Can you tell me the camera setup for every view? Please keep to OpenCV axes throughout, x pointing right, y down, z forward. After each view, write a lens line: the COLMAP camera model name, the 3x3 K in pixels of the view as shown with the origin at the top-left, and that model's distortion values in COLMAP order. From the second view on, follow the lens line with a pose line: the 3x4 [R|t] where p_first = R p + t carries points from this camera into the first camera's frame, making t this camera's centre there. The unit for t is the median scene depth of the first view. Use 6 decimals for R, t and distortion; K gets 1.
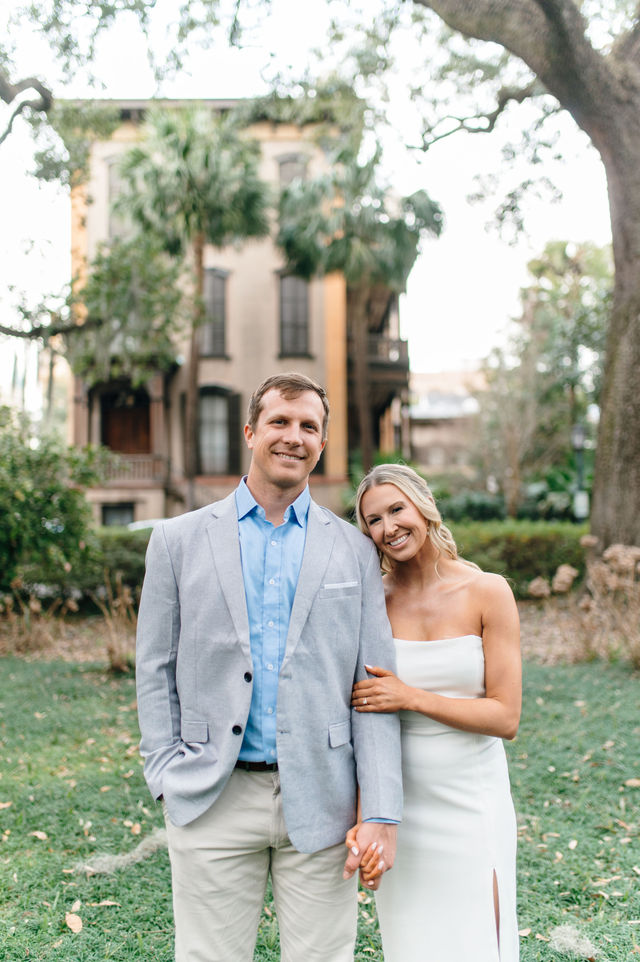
lens RADIAL K [[875.4, 0, 329.0], [0, 875.4, 486.7], [0, 0, 1]] dist [-0.003855, 0.006242]
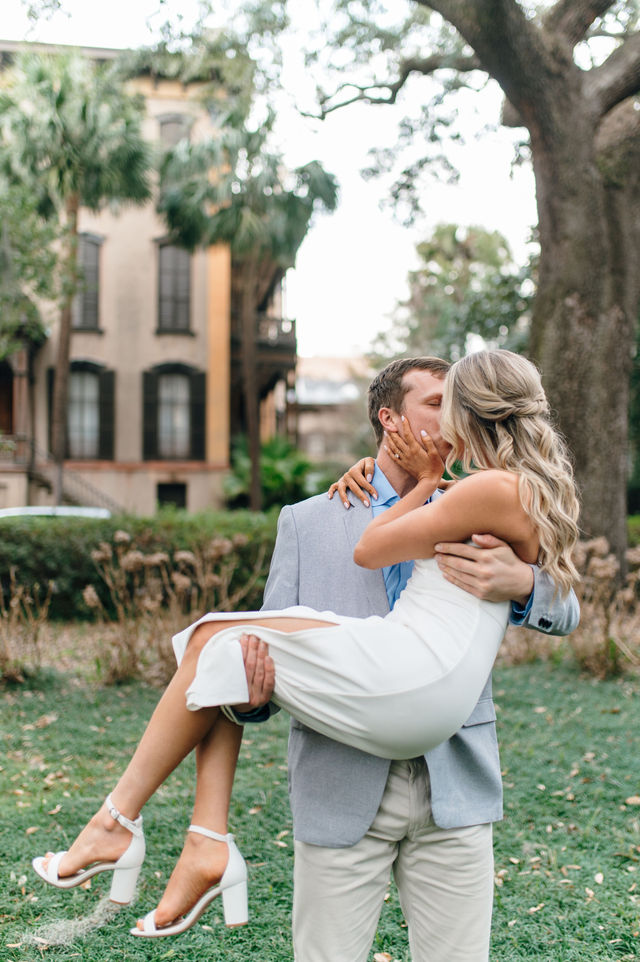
lens RADIAL K [[910.2, 0, 320.0], [0, 910.2, 481.0], [0, 0, 1]] dist [-0.010394, 0.014216]
pose [[0.989409, 0.014134, 0.144463, -0.027217], [-0.015003, 0.999875, 0.004931, 0.001386], [-0.144375, -0.007047, 0.989498, 0.026294]]
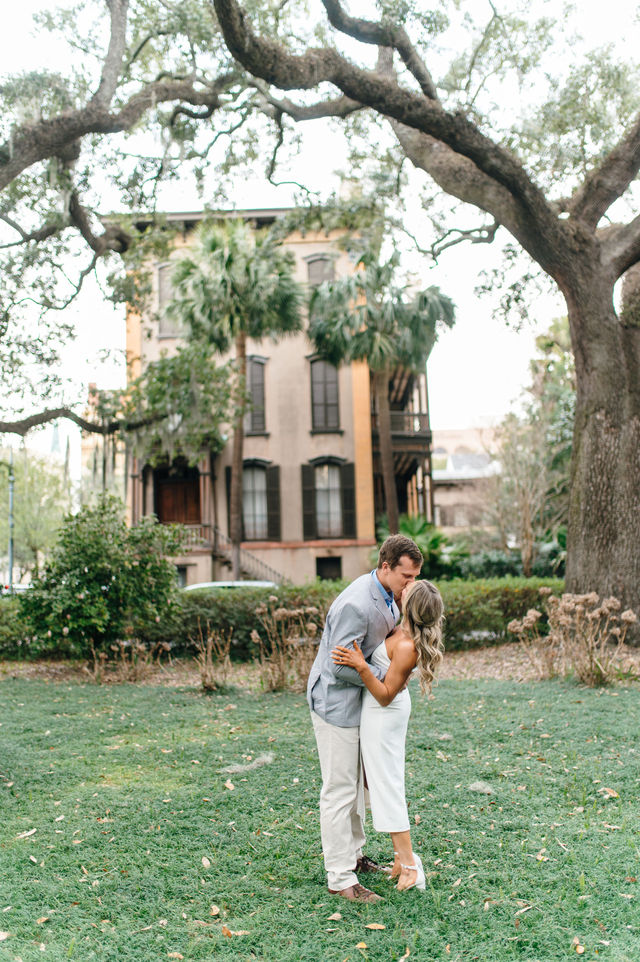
lens RADIAL K [[910.2, 0, 320.0], [0, 910.2, 481.0], [0, 0, 1]] dist [-0.010394, 0.014216]
pose [[0.998729, -0.024233, -0.044190, 0.003065], [0.021076, 0.997284, -0.070570, -0.006270], [0.045780, 0.069549, 0.996528, -0.175346]]
